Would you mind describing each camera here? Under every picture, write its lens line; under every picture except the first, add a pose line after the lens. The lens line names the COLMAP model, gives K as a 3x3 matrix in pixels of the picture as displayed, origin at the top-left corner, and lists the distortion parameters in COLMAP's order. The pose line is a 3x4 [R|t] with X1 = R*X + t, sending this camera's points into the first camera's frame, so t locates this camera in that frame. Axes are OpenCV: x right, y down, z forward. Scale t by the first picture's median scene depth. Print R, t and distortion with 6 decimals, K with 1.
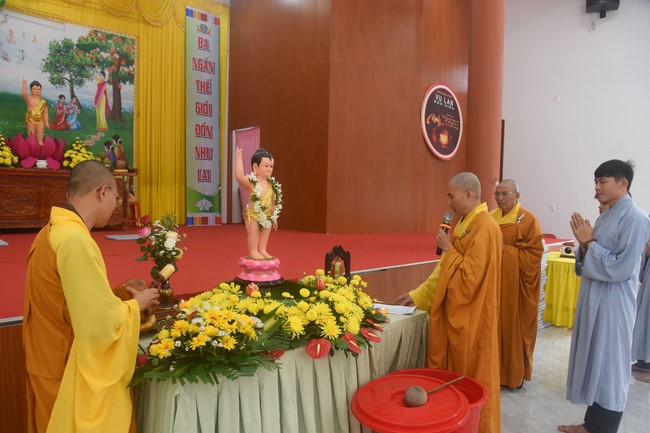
lens RADIAL K [[481.0, 0, 320.4], [0, 481.0, 214.9], [0, 0, 1]] dist [-0.103873, 0.061880]
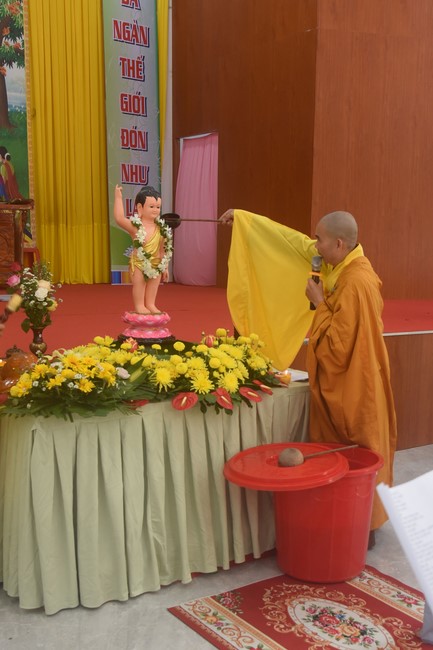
lens RADIAL K [[821.7, 0, 273.7], [0, 821.7, 383.3], [0, 0, 1]] dist [0.005361, 0.000000]
pose [[0.993627, 0.024688, -0.109979, 0.095095], [-0.009988, 0.991165, 0.132255, 0.005519], [0.112272, -0.130314, 0.985096, -0.164961]]
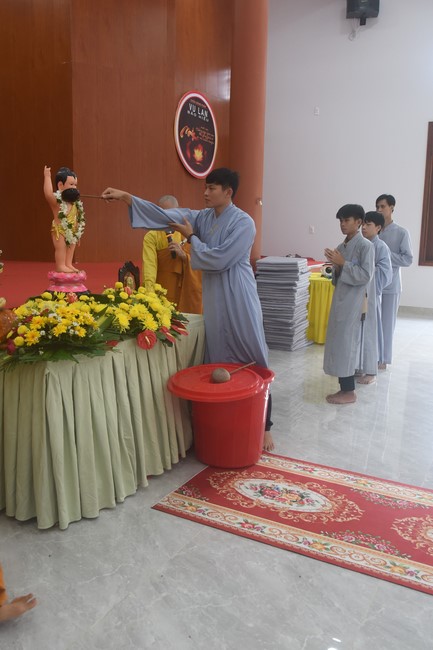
lens RADIAL K [[596.6, 0, 177.7], [0, 596.6, 324.5], [0, 0, 1]] dist [-0.071809, 0.000000]
pose [[0.969318, -0.055373, 0.239493, -0.073563], [0.024665, 0.991290, 0.129365, 0.014014], [-0.244571, -0.119489, 0.962241, -0.121167]]
